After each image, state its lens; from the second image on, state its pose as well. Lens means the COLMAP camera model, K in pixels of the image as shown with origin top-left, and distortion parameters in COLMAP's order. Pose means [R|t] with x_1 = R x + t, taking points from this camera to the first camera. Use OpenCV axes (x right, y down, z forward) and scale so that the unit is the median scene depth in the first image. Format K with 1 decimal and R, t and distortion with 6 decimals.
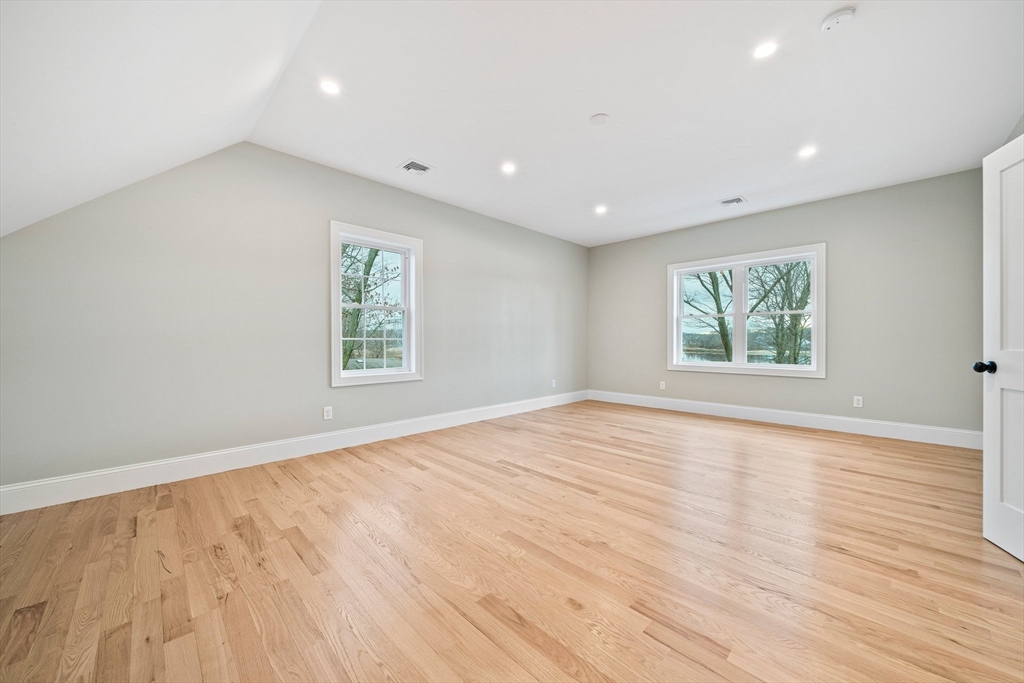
lens RADIAL K [[375.2, 0, 513.6], [0, 375.2, 341.8], [0, 0, 1]] dist [-0.003962, 0.000042]
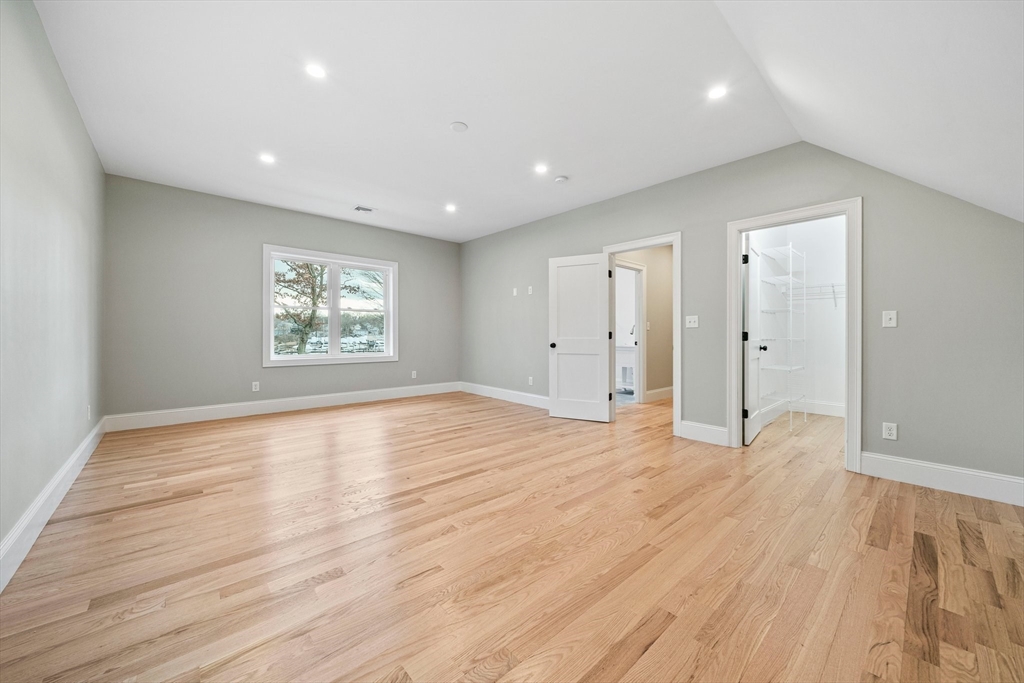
lens RADIAL K [[375.2, 0, 513.3], [0, 375.2, 337.6], [0, 0, 1]] dist [-0.003962, 0.000042]
pose [[0.048942, -0.008831, 0.998763, -0.851699], [-0.003039, 0.999955, 0.008990, -0.003725], [-0.998797, -0.003475, 0.048913, 0.816555]]
